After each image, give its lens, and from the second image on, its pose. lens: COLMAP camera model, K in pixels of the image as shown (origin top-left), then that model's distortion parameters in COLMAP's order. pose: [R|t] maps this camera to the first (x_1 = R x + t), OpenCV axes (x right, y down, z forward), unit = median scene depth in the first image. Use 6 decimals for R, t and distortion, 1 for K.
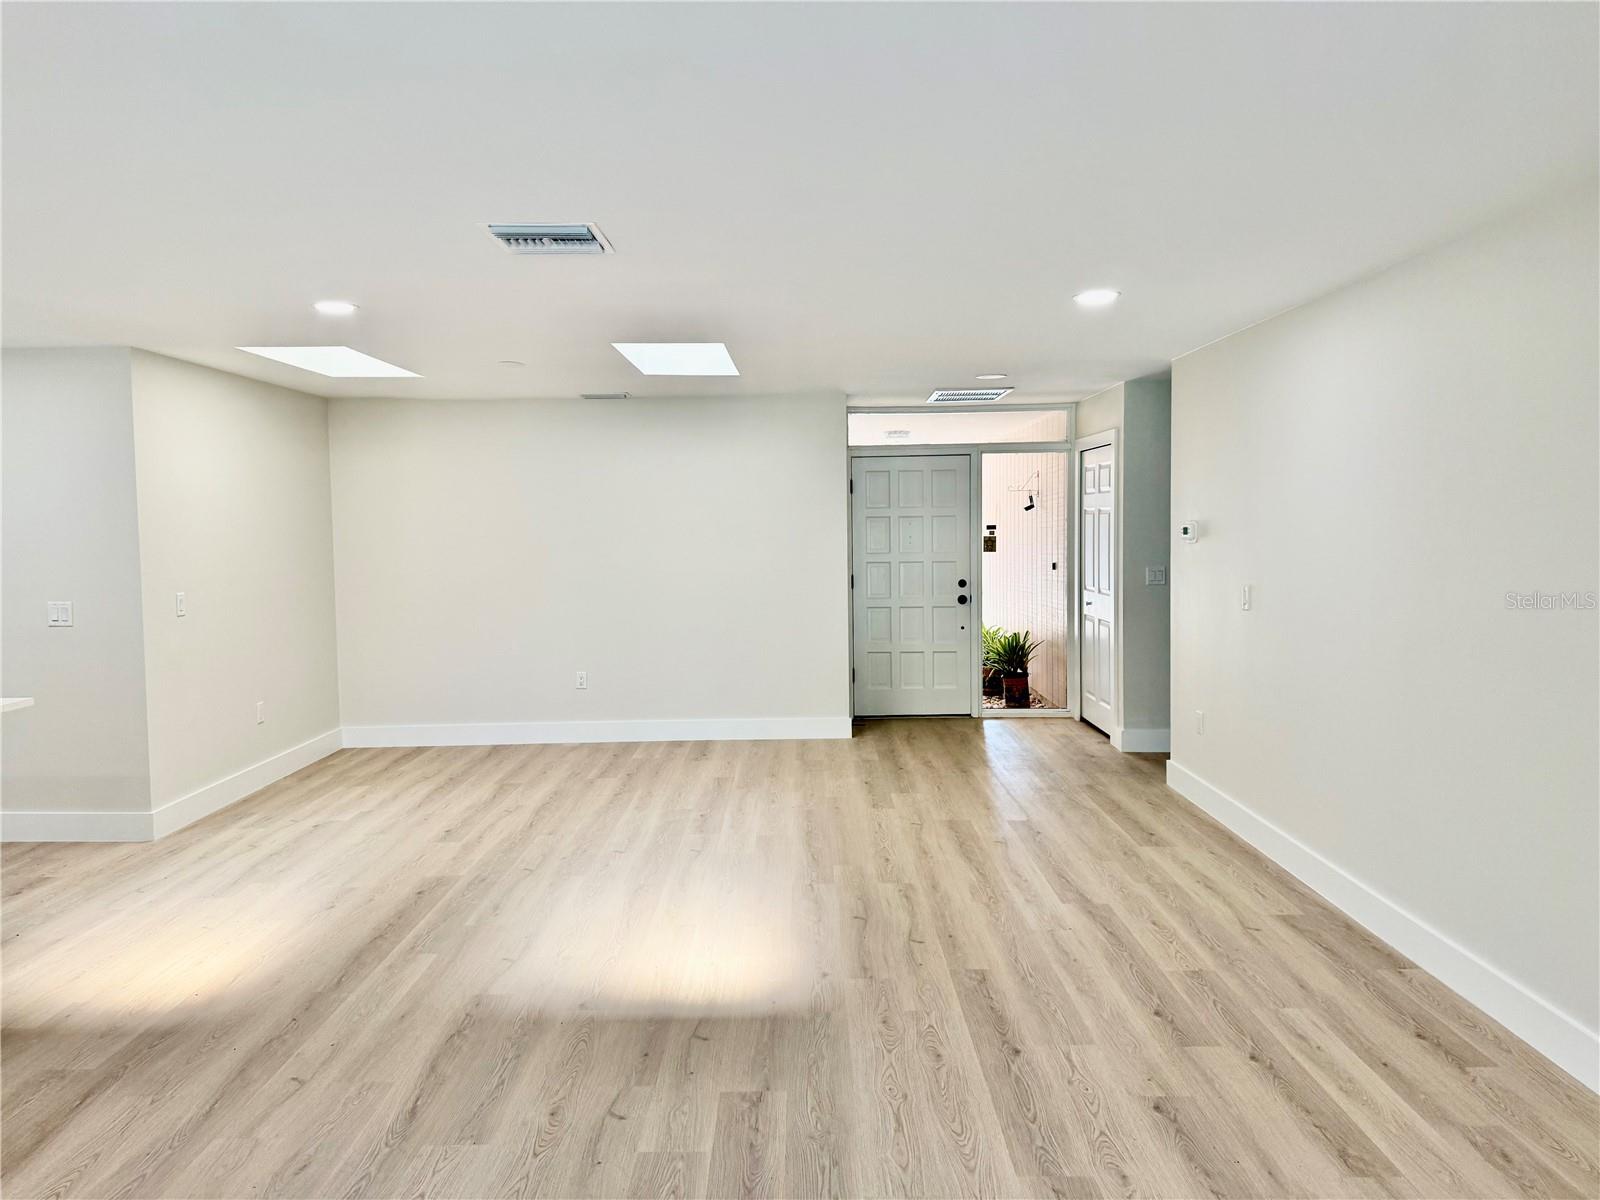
lens RADIAL K [[1114.8, 0, 789.9], [0, 1114.8, 591.7], [0, 0, 1]] dist [0.069026, -0.079648]
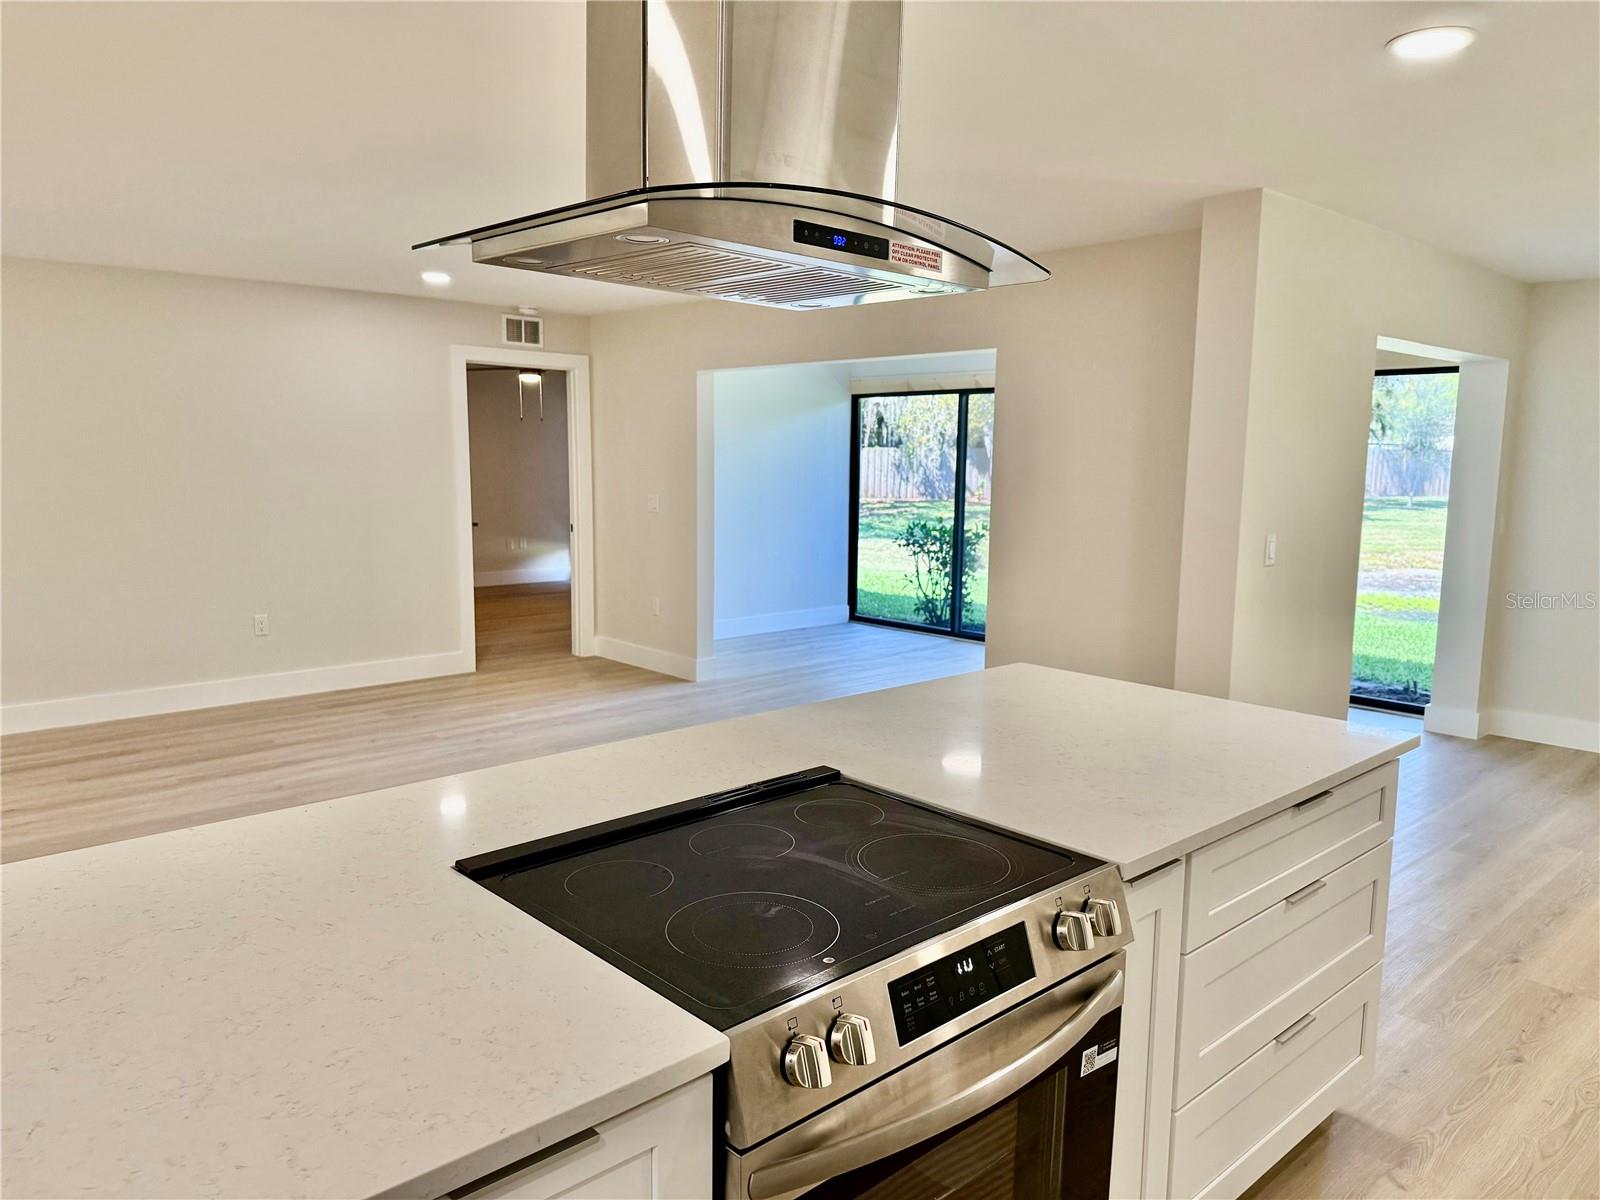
lens RADIAL K [[1114.8, 0, 816.9], [0, 1114.8, 589.8], [0, 0, 1]] dist [0.069026, -0.079648]
pose [[-0.698910, -0.081741, 0.710523, -1.187152], [0.042778, 0.986891, 0.155613, -0.031641], [-0.713929, 0.139154, -0.686252, 0.975005]]
